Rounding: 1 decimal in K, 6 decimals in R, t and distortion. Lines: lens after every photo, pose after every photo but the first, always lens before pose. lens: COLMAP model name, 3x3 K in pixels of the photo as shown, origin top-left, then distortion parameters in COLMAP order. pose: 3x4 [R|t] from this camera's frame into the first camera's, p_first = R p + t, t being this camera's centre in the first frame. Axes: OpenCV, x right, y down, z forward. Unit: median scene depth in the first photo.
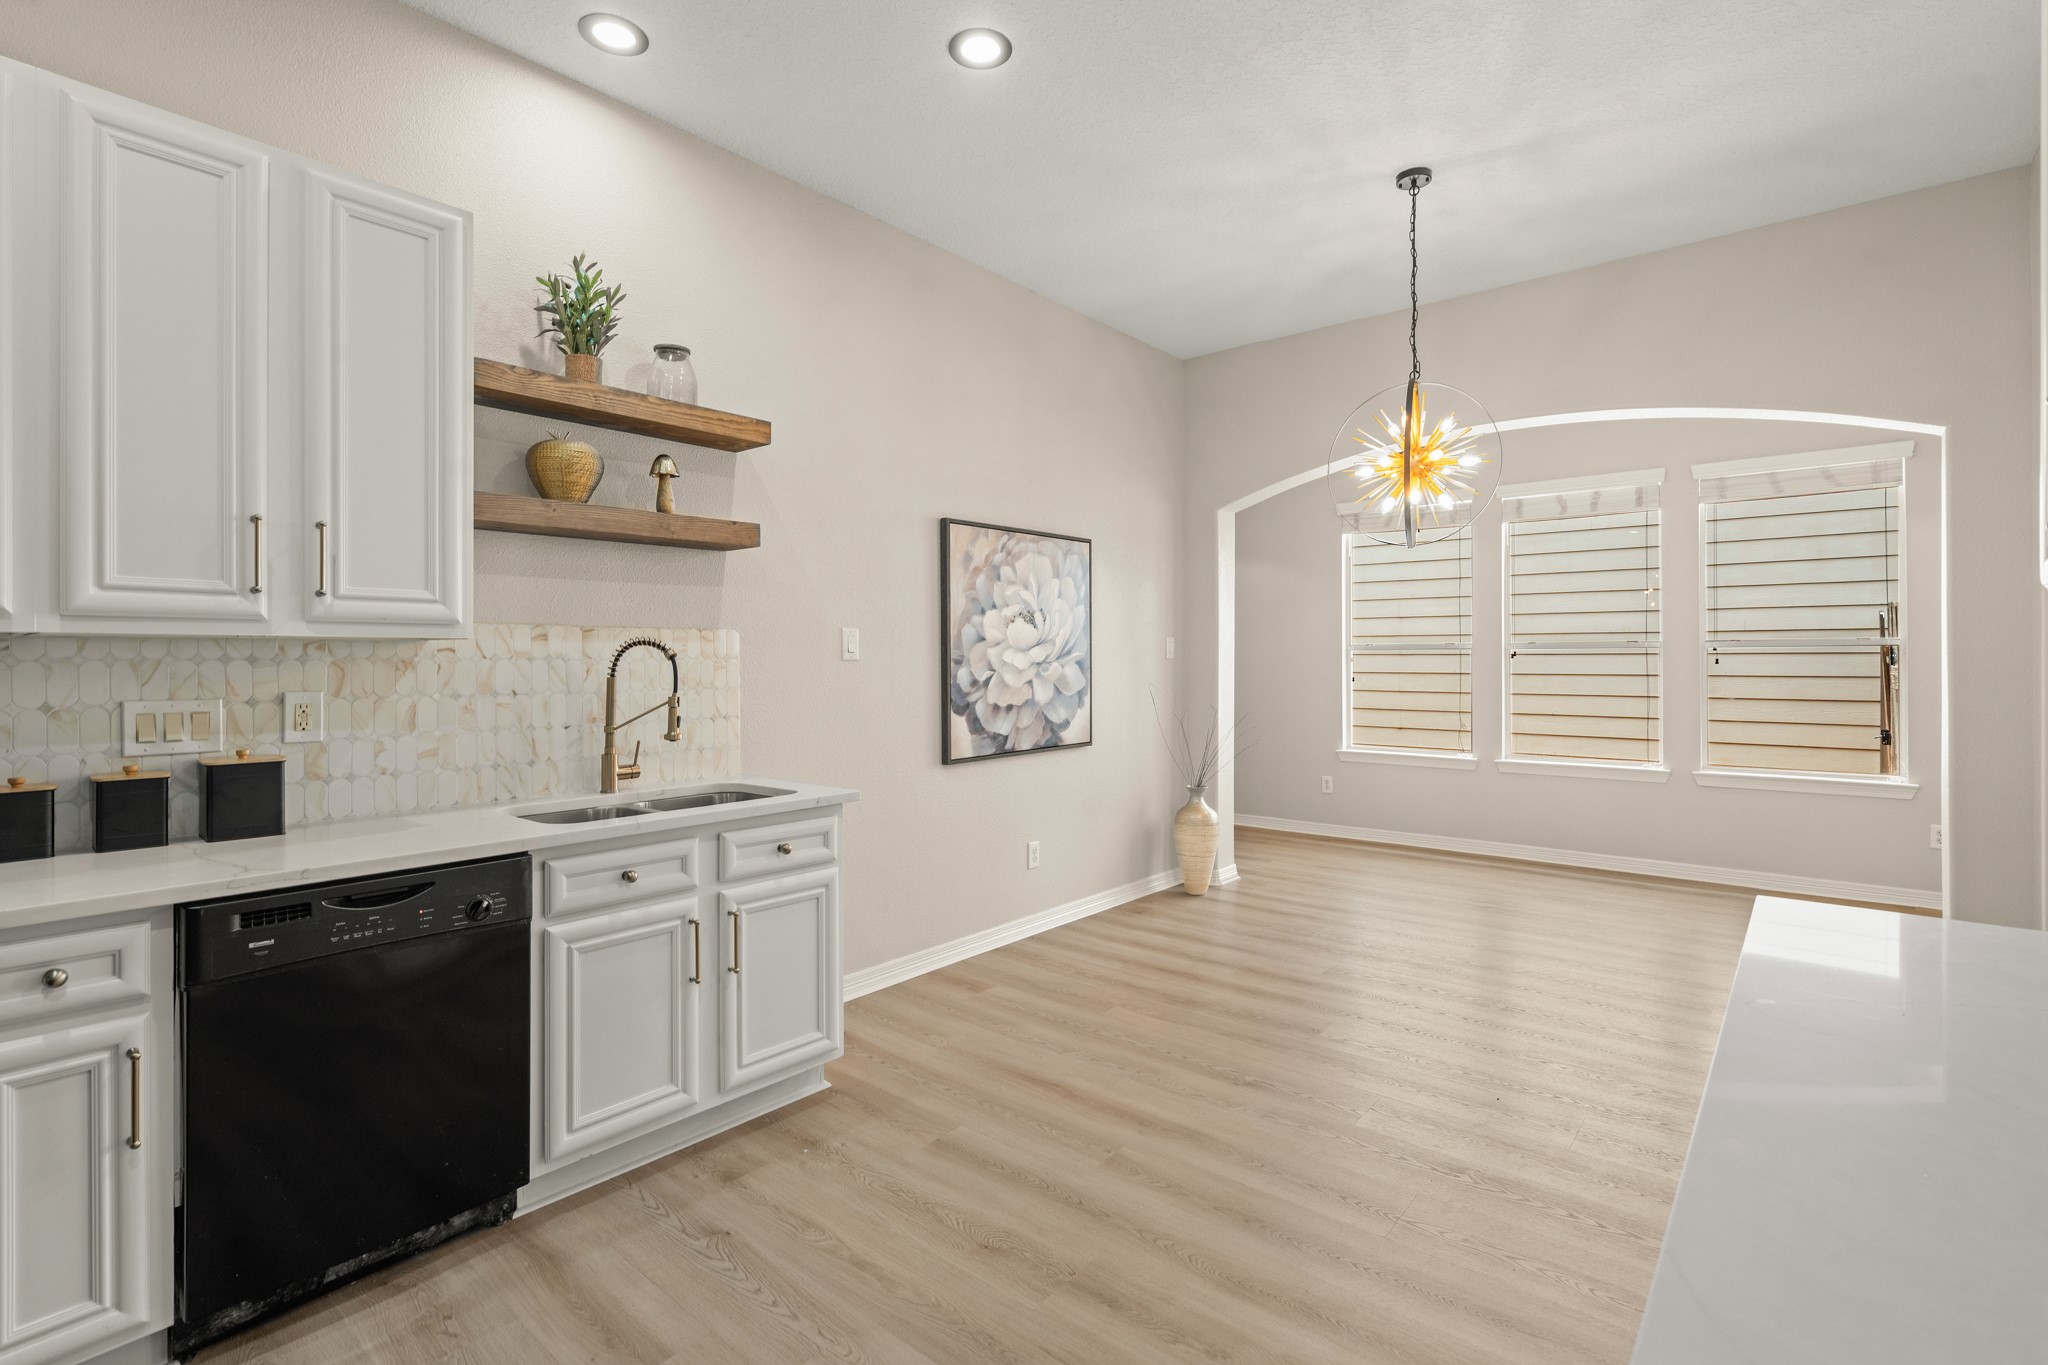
lens RADIAL K [[956.4, 0, 1041.4], [0, 956.4, 658.0], [0, 0, 1]] dist [-0.001317, -0.000072]
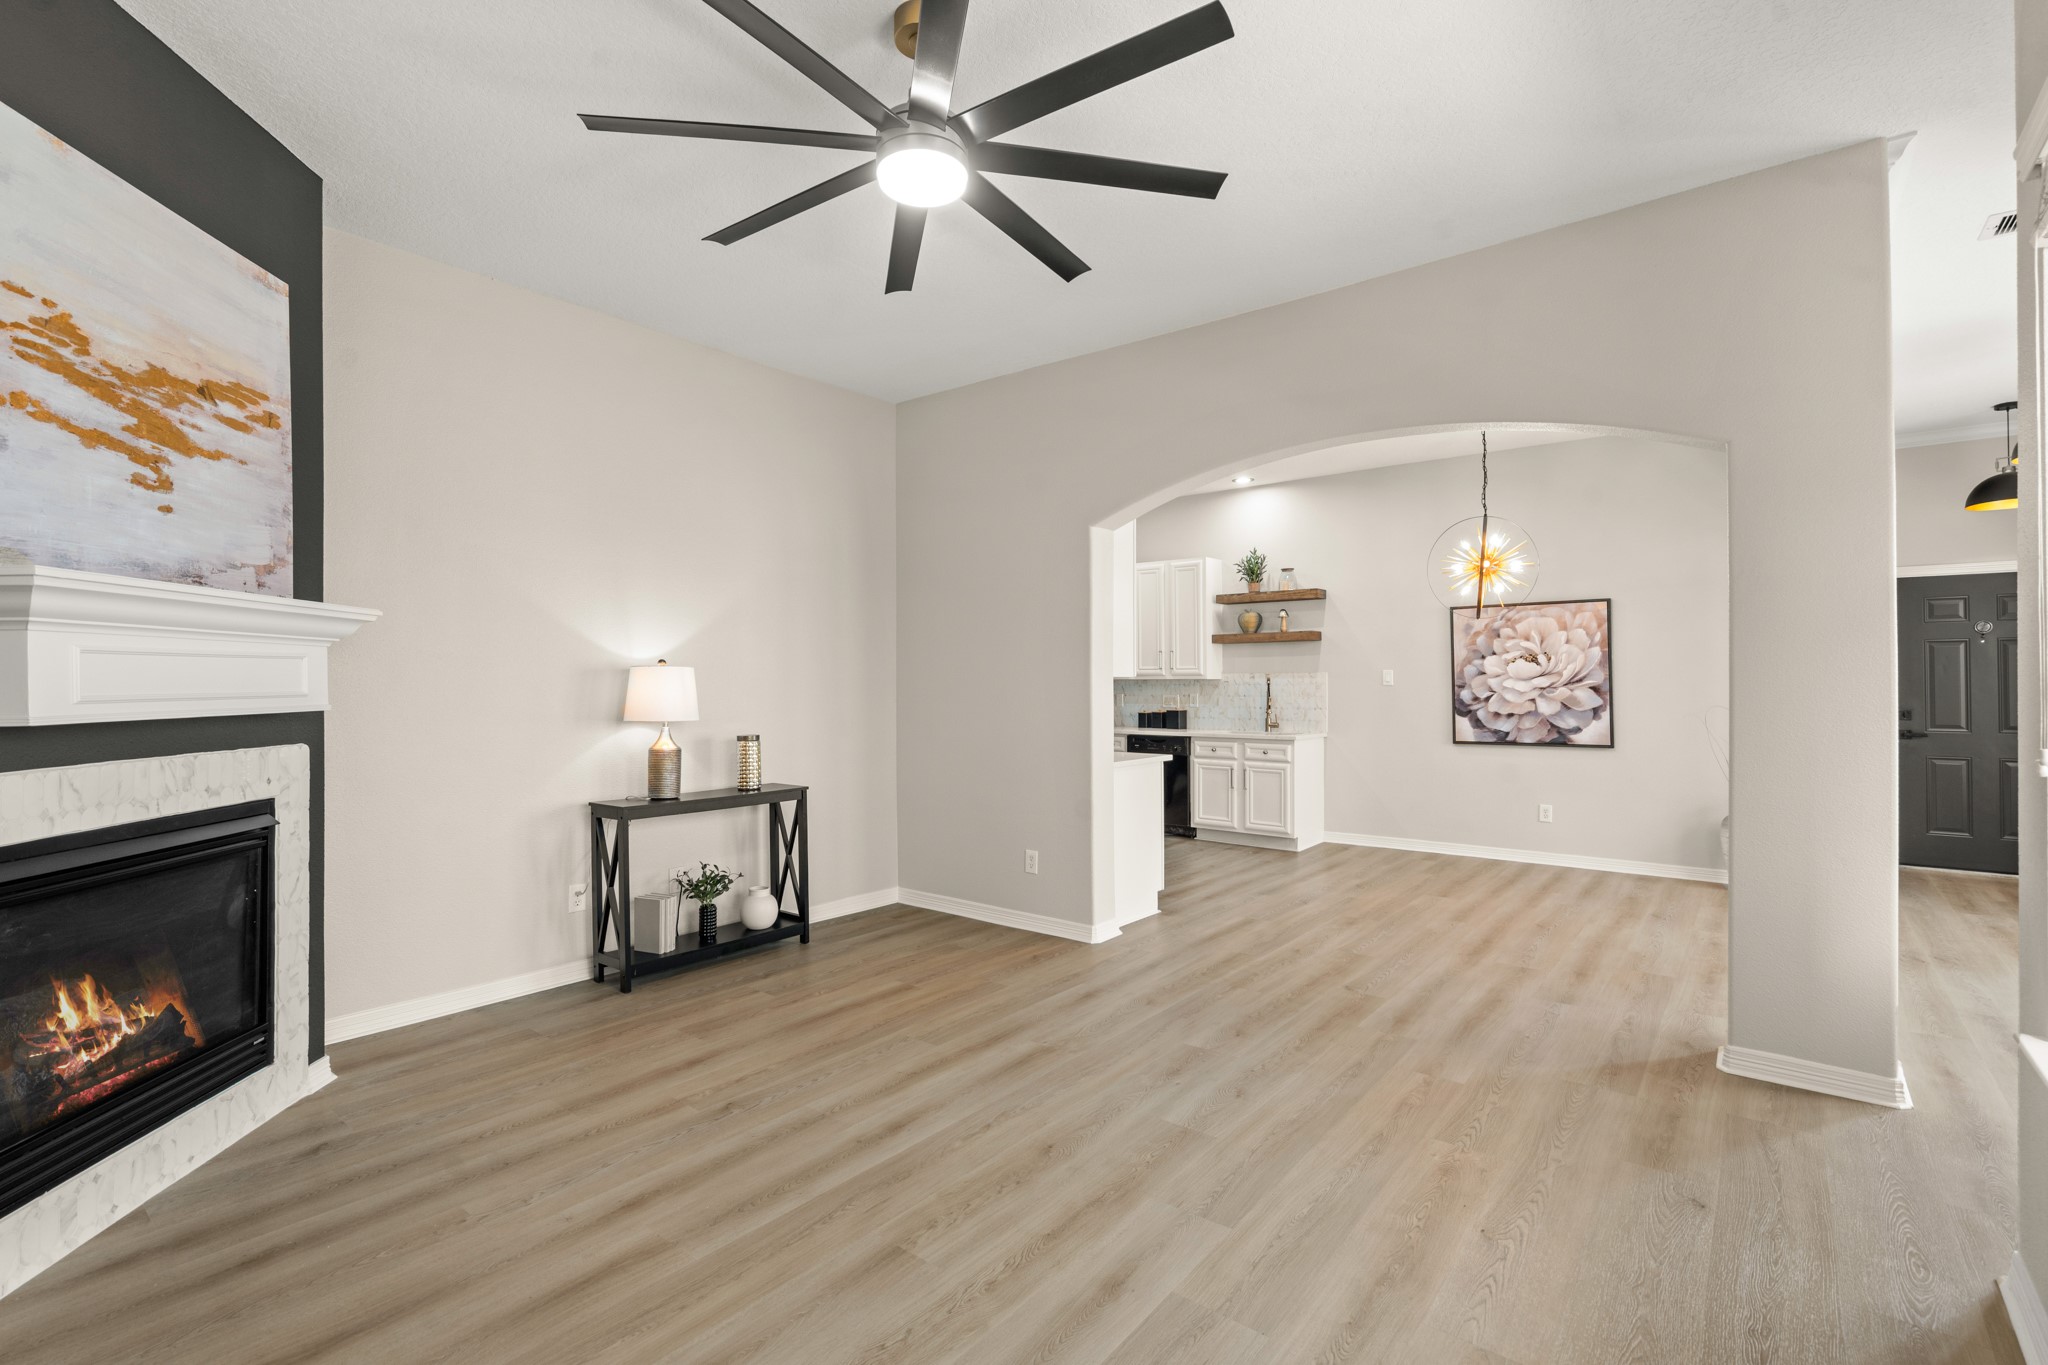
lens RADIAL K [[947.7, 0, 1024.0], [0, 947.7, 679.0], [0, 0, 1]] dist [-0.003279, 0.000197]
pose [[0.014475, -0.002028, -0.999893, 1.630803], [0.002492, 0.999995, -0.001992, -0.008435], [0.999892, -0.002463, 0.014480, 0.159765]]
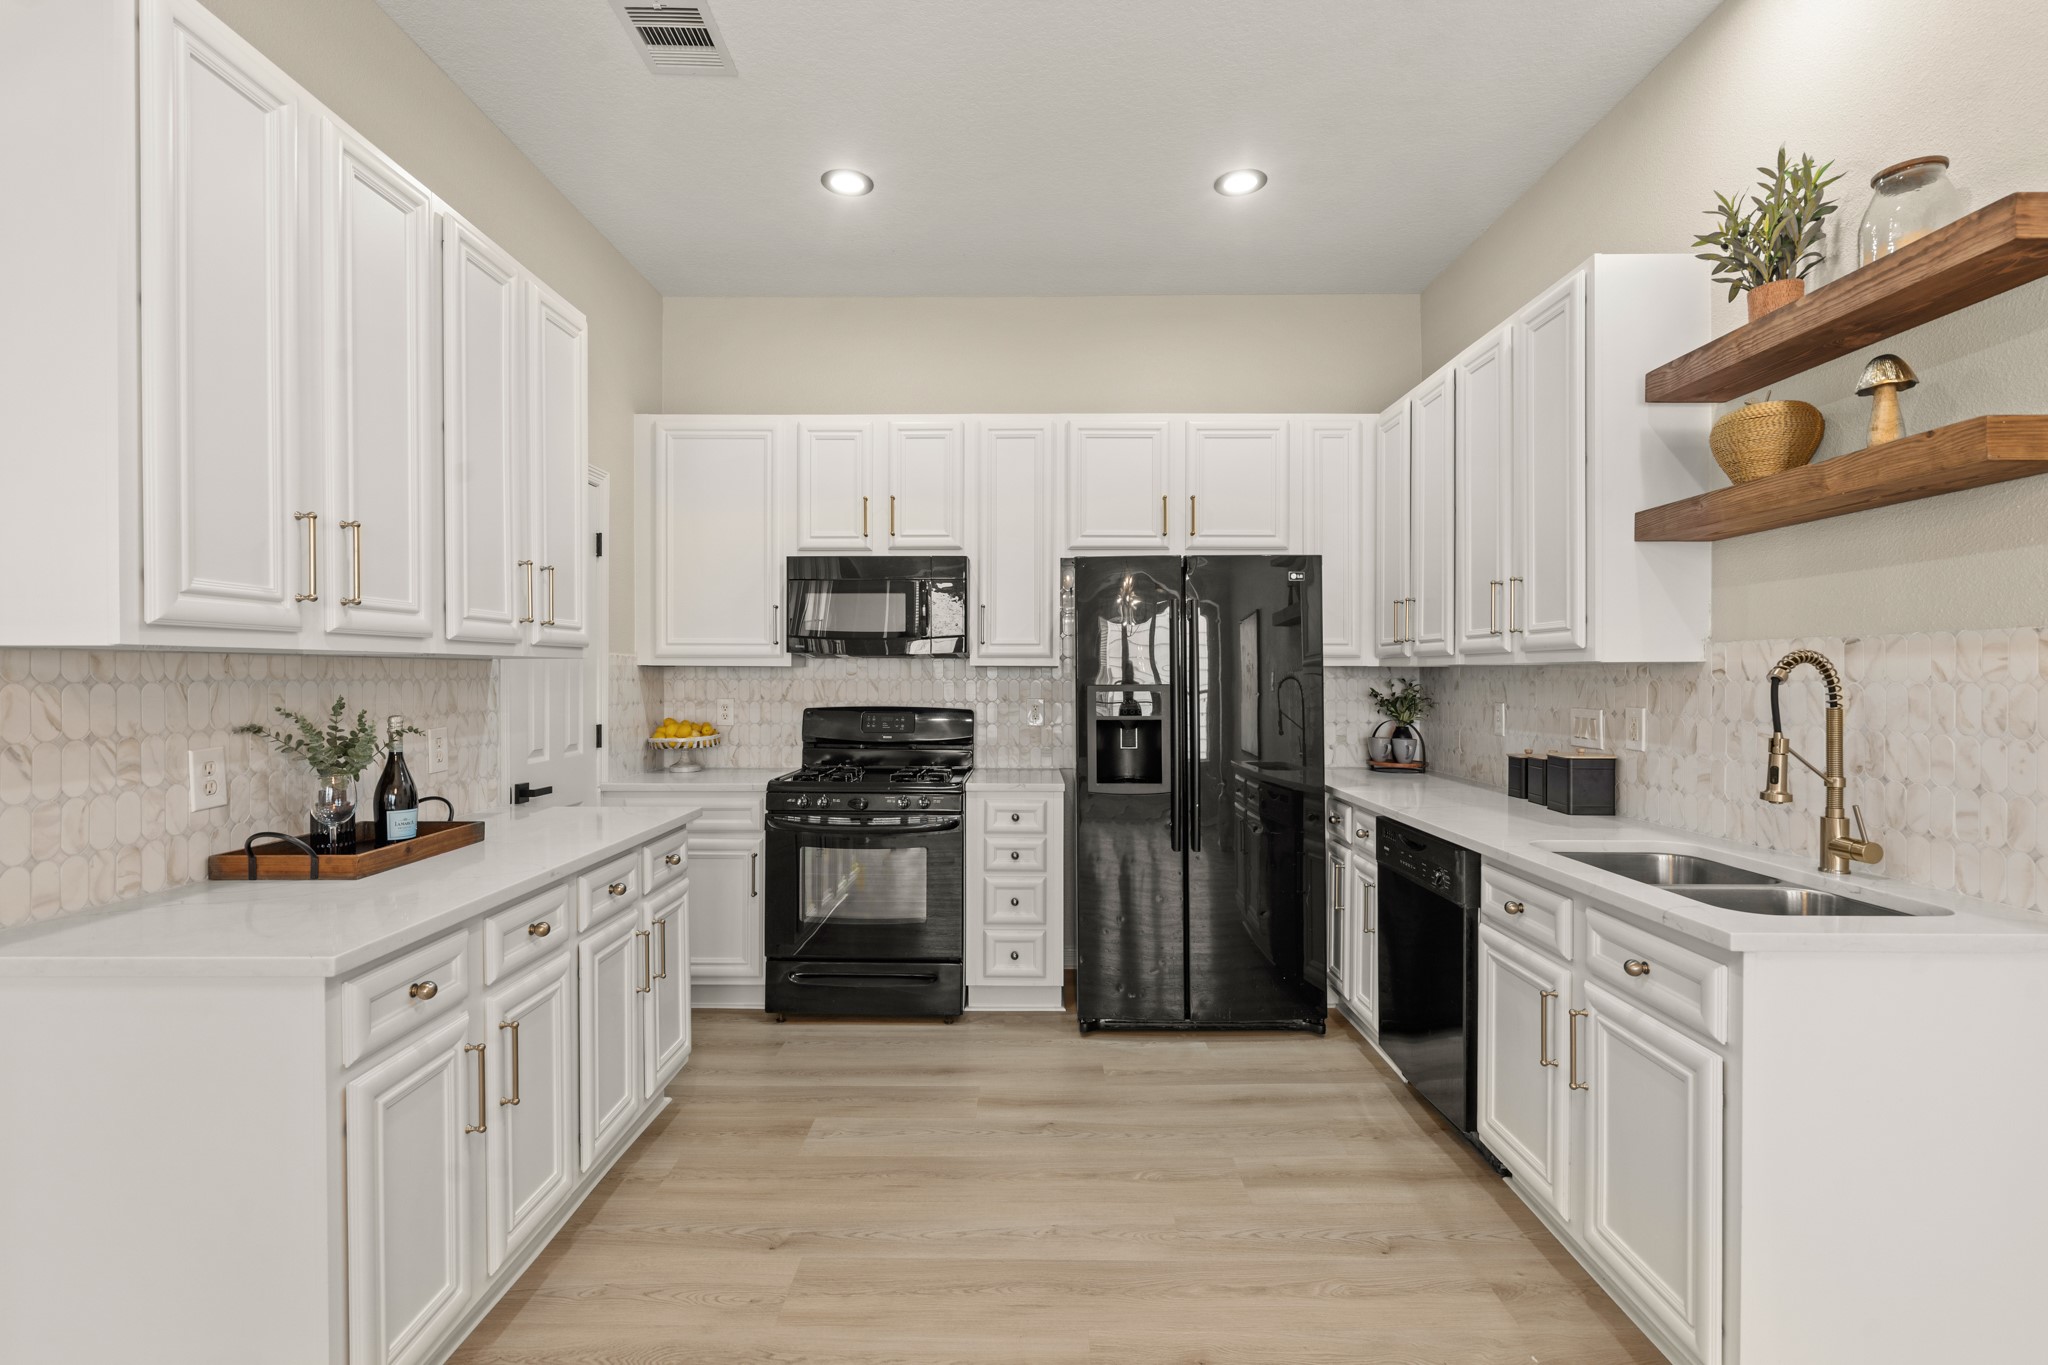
lens RADIAL K [[947.7, 0, 1024.0], [0, 947.7, 679.0], [0, 0, 1]] dist [-0.003279, 0.000197]
pose [[-0.778697, 0.002206, -0.627396, 0.310428], [-0.000488, 0.999991, 0.004121, -0.002783], [0.627400, 0.003515, -0.778689, 0.806414]]
